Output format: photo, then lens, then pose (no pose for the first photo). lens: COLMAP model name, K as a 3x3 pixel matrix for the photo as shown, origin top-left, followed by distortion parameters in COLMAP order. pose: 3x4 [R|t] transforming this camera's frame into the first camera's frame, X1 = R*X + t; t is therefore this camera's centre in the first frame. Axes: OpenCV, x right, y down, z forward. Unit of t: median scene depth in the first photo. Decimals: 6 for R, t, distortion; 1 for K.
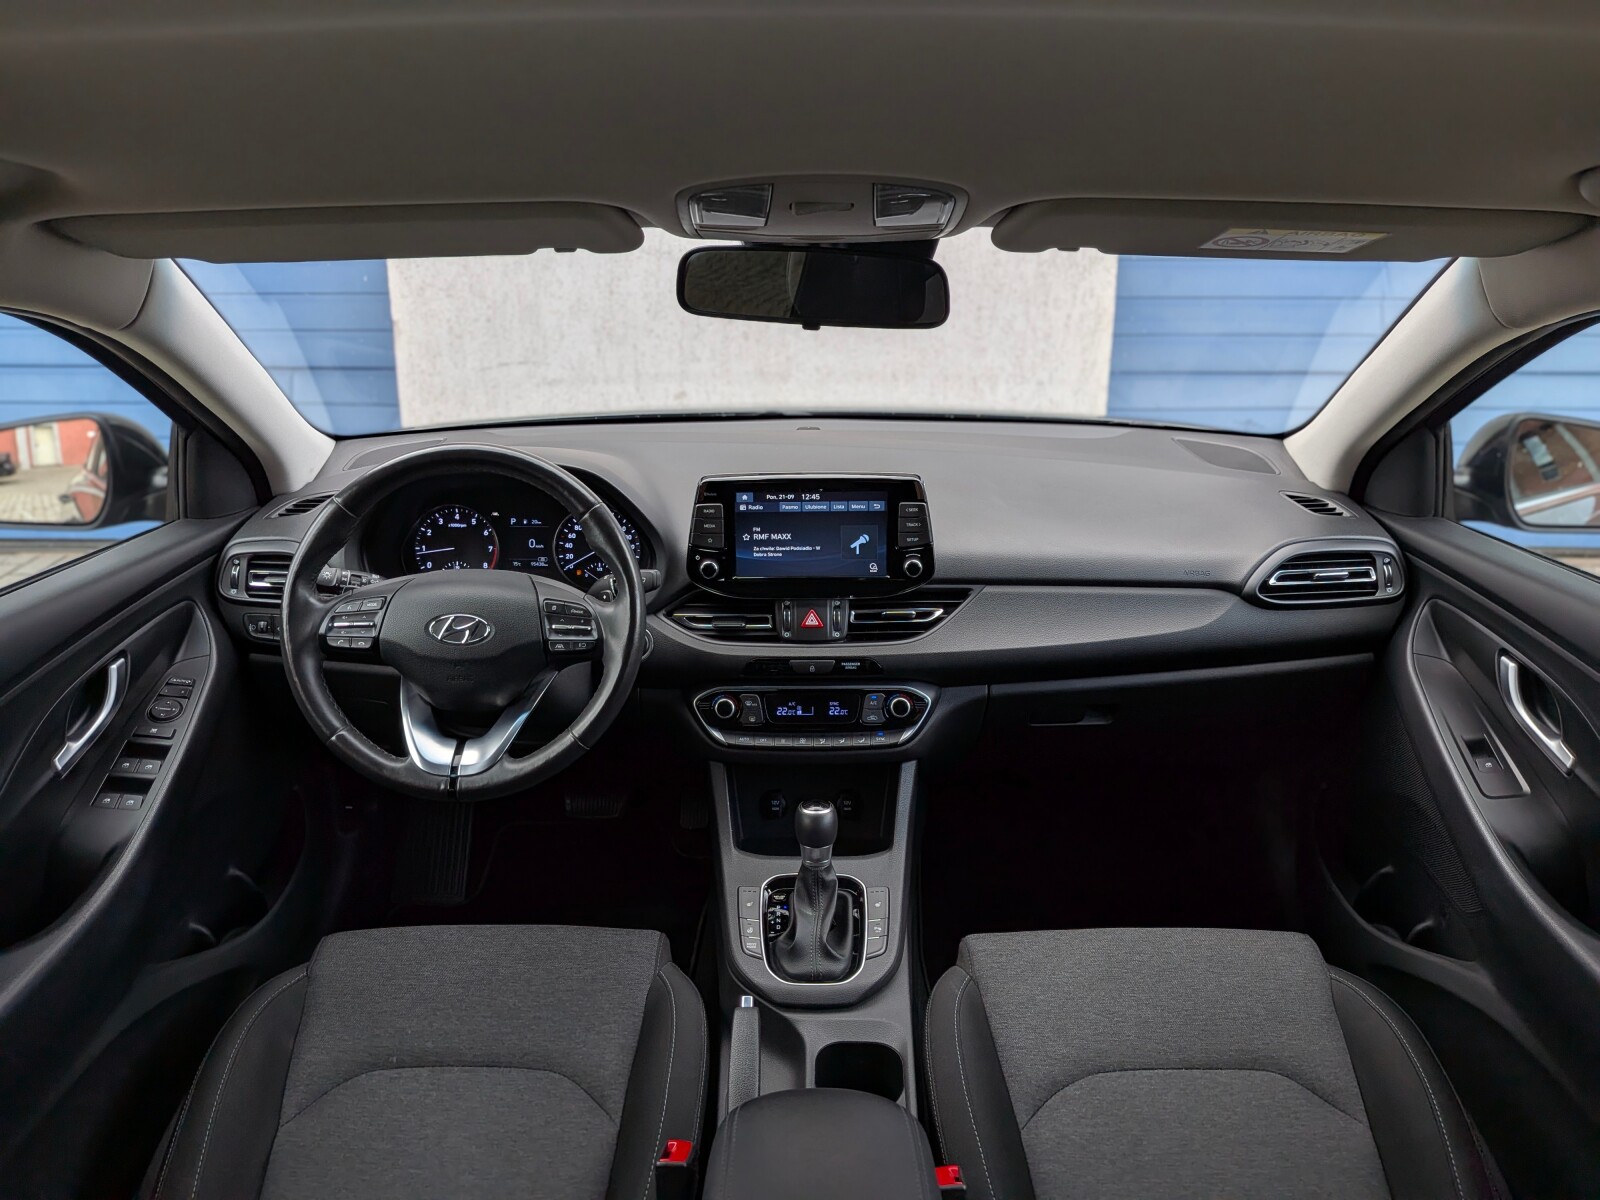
lens RADIAL K [[1141.2, 0, 798.5], [0, 1141.2, 586.7], [0, 0, 1]] dist [0.090510, -0.179758]
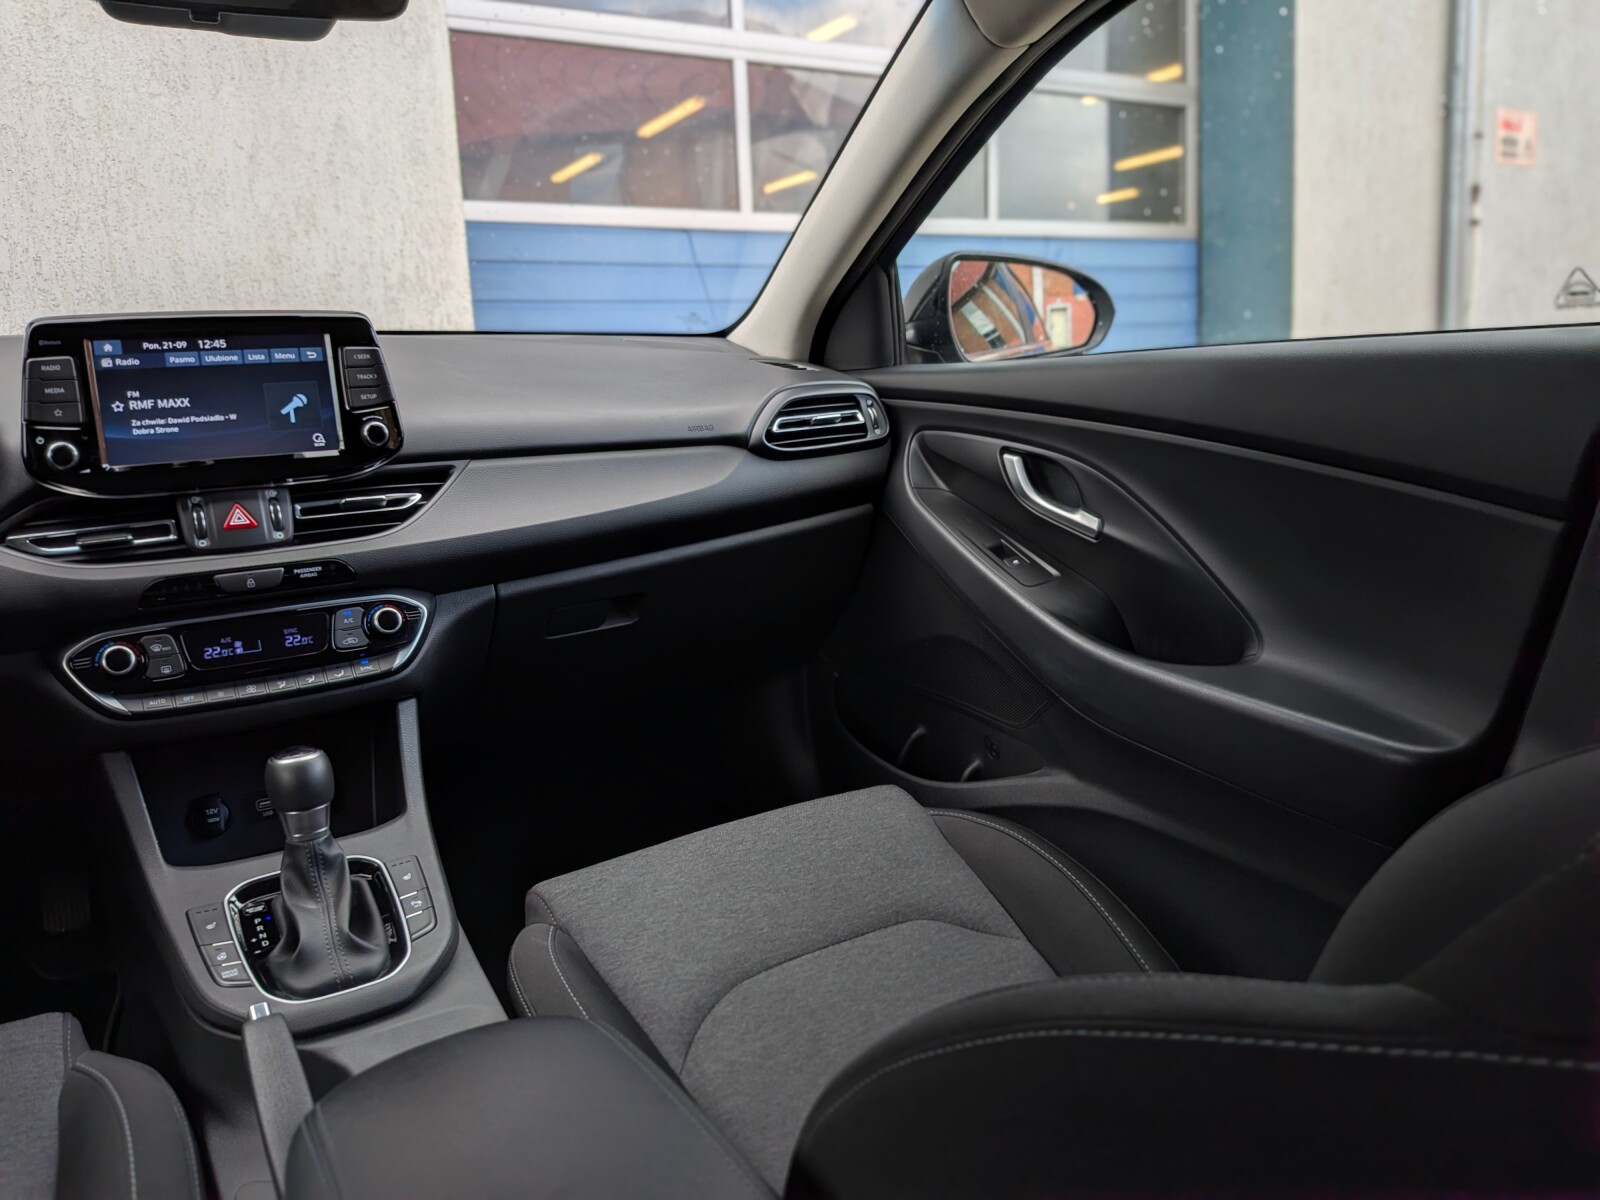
lens RADIAL K [[1151.0, 0, 775.1], [0, 1151.0, 582.5], [0, 0, 1]] dist [0.057255, -0.128823]
pose [[0.849670, -0.127376, 0.511700, -0.079922], [0.188017, 0.979788, -0.068303, 0.183524], [-0.492657, 0.154243, 0.856445, 0.232126]]
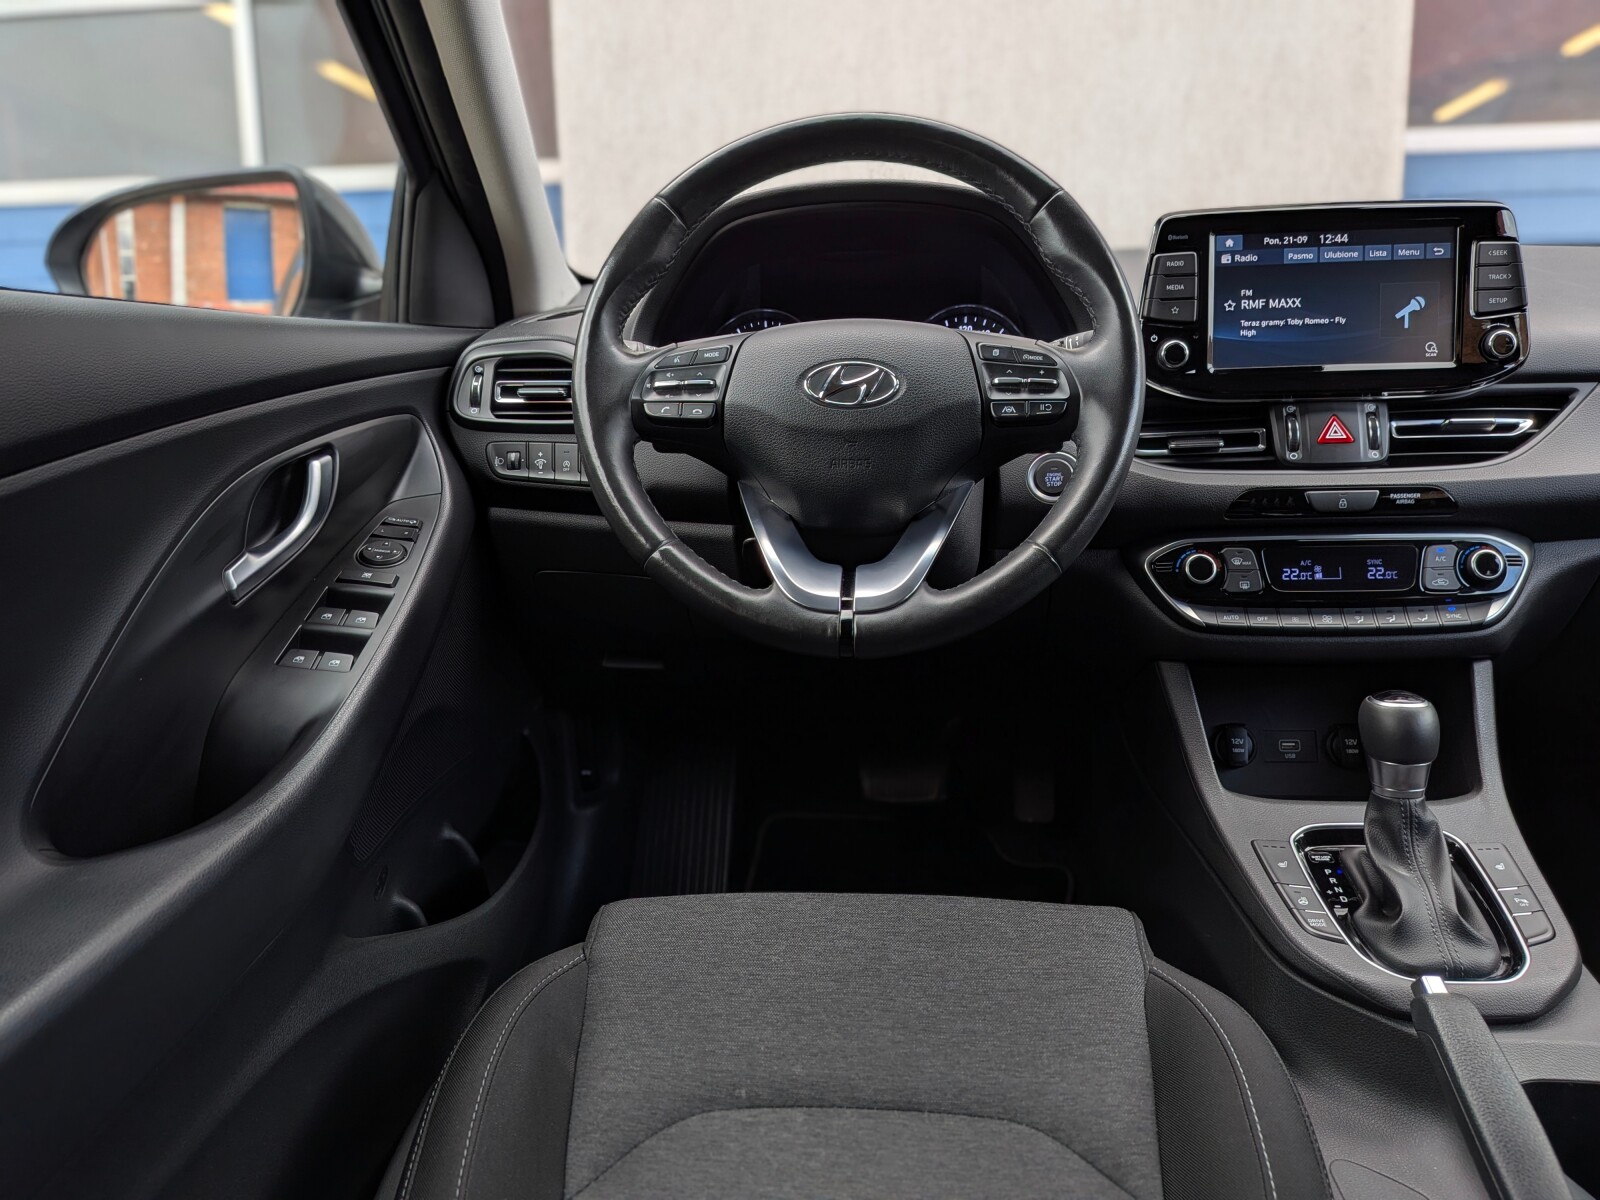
lens RADIAL K [[1149.6, 0, 801.6], [0, 1149.6, 590.4], [0, 0, 1]] dist [0.074333, -0.139582]
pose [[0.995960, -0.007889, -0.089446, -0.234714], [-0.000580, 0.995547, -0.094263, 0.183878], [0.089792, 0.093934, 0.991521, 0.338996]]
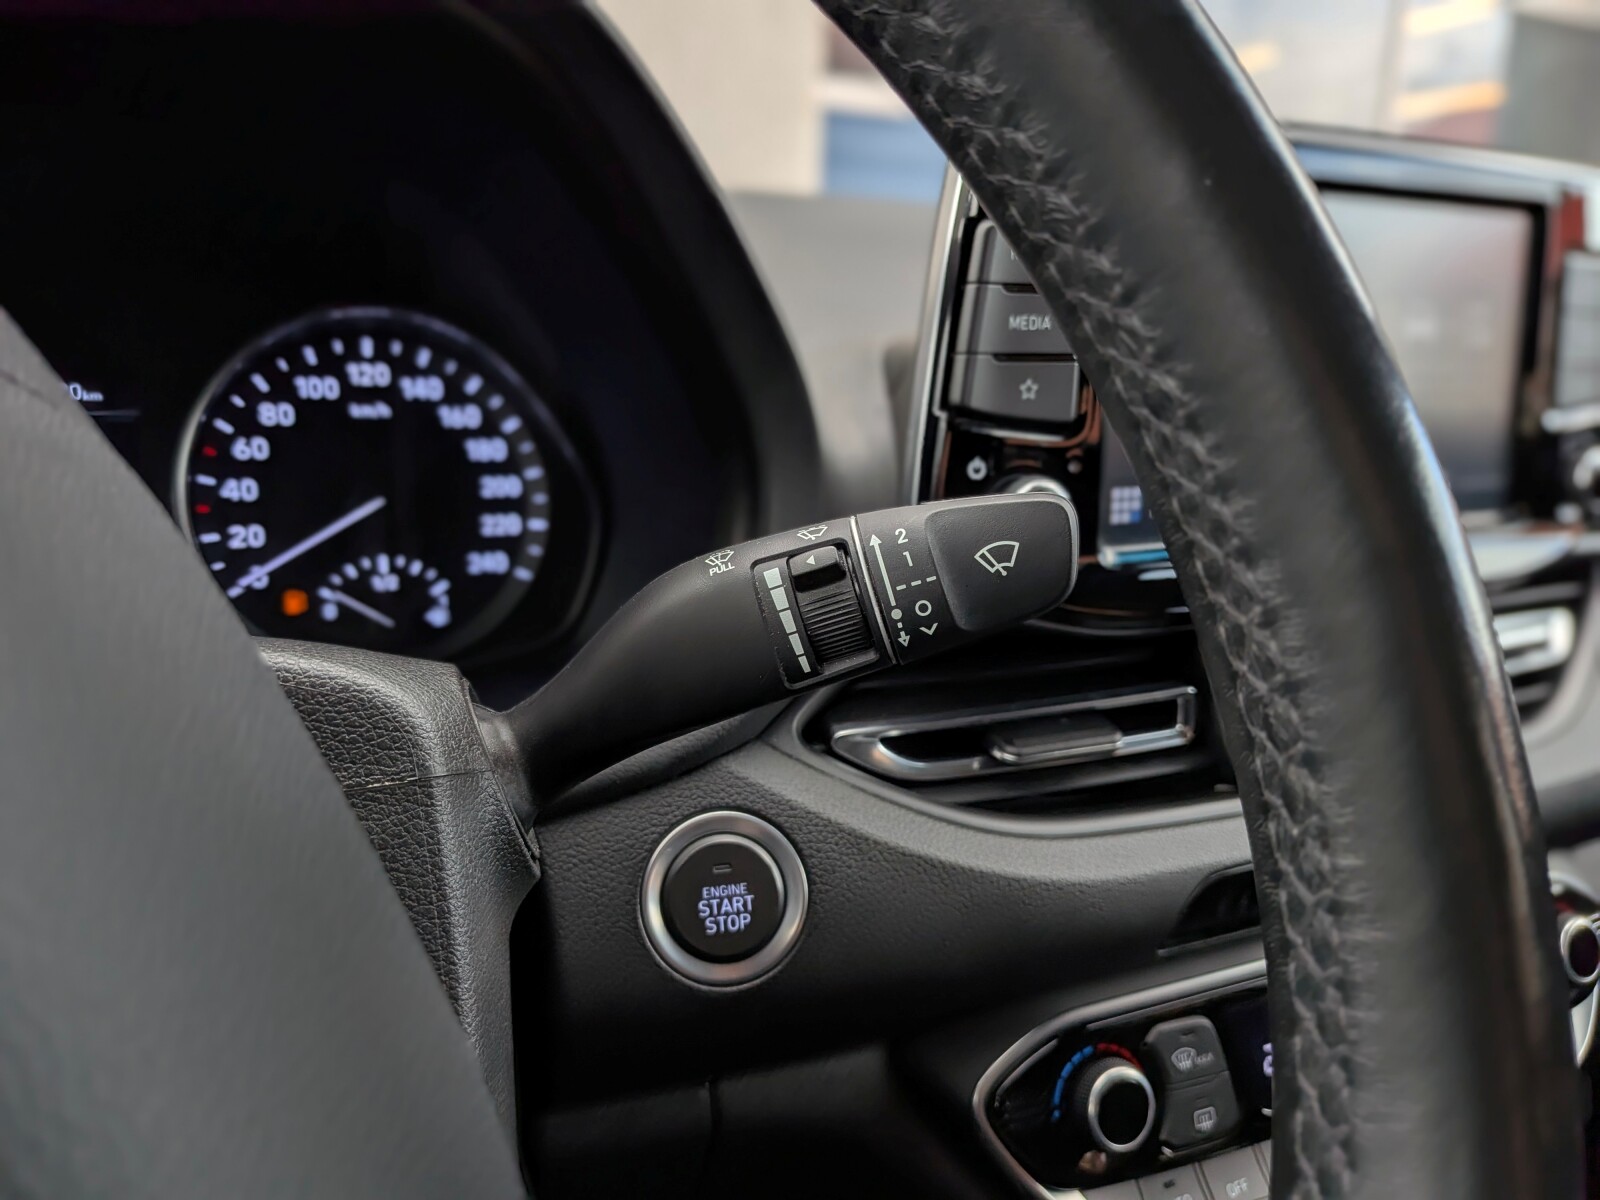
lens RADIAL K [[1178.8, 0, 793.2], [0, 1178.8, 604.0], [0, 0, 1]] dist [0.101128, -0.218304]
pose [[0.905713, -0.074161, 0.417353, -0.223633], [0.091164, 0.995616, -0.020923, 0.002686], [-0.413972, 0.056998, 0.908503, 0.814045]]
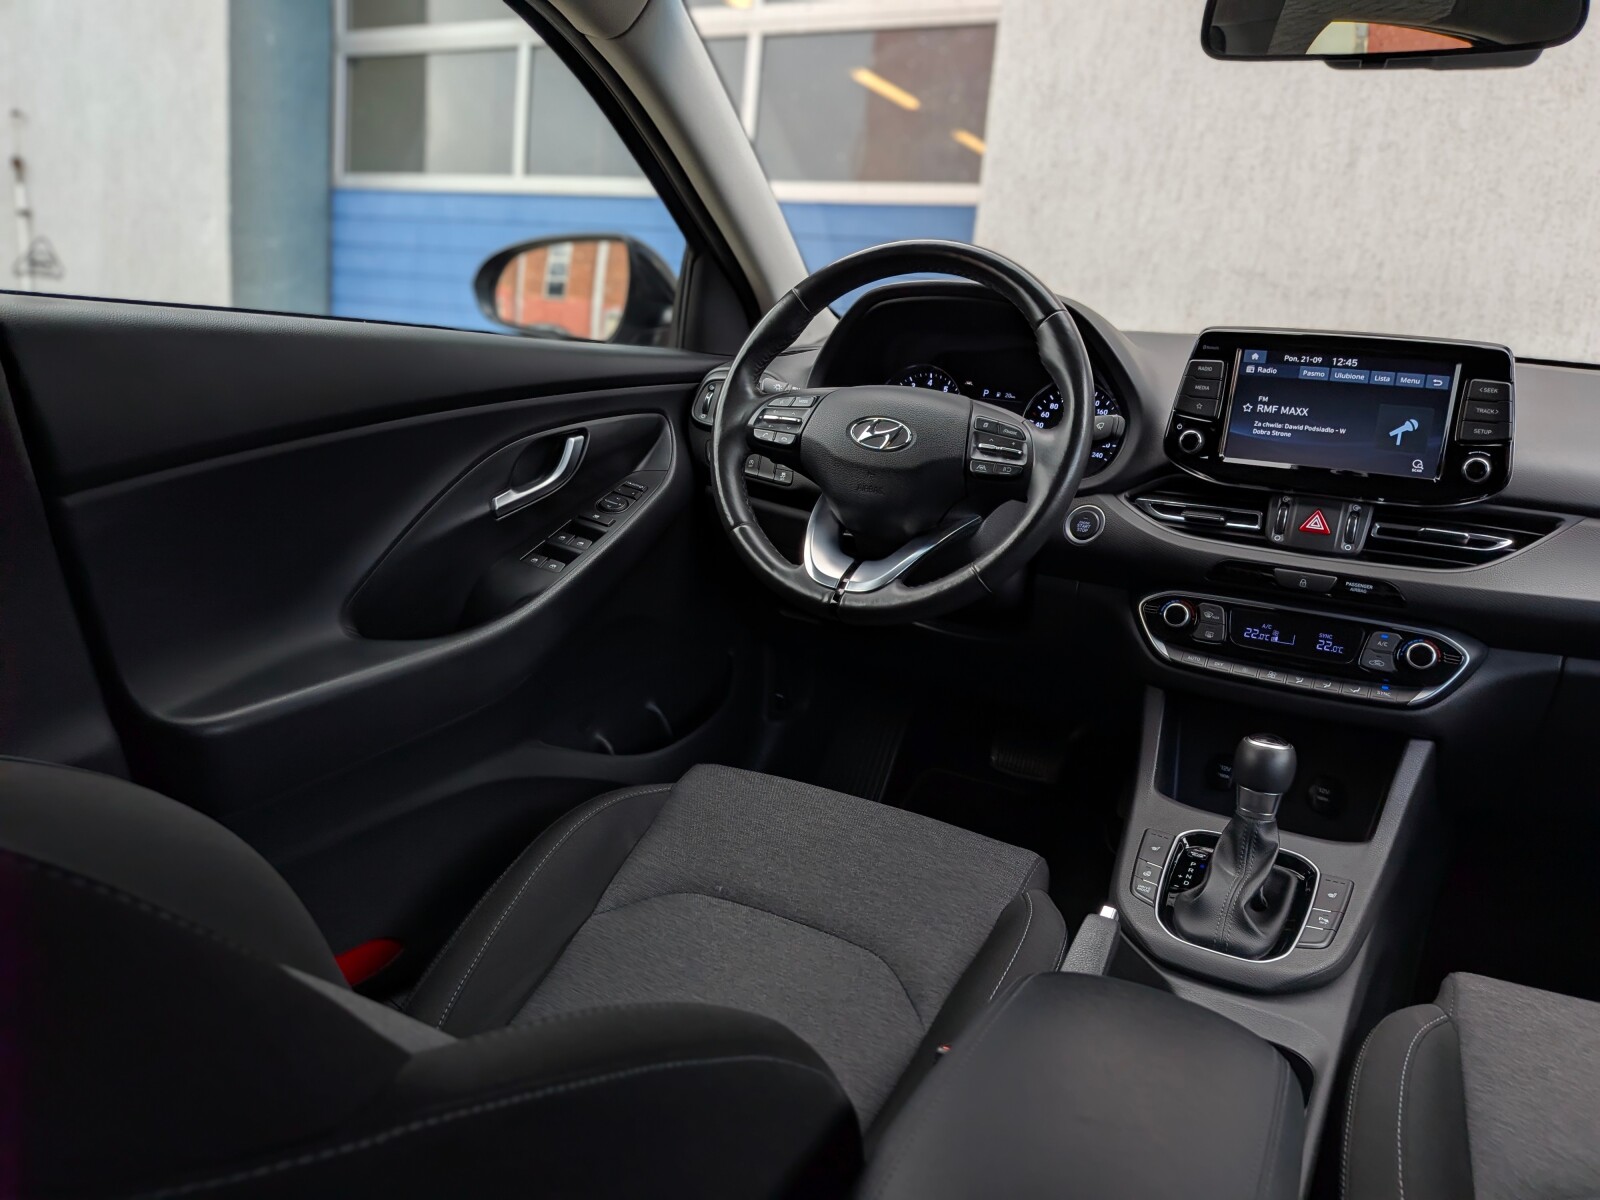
lens RADIAL K [[1142.7, 0, 833.2], [0, 1142.7, 617.2], [0, 0, 1]] dist [0.094340, -0.185944]
pose [[0.885366, 0.175467, -0.430510, 0.071455], [-0.208484, 0.977556, -0.030326, 0.186140], [0.415527, 0.116604, 0.902076, 0.173883]]
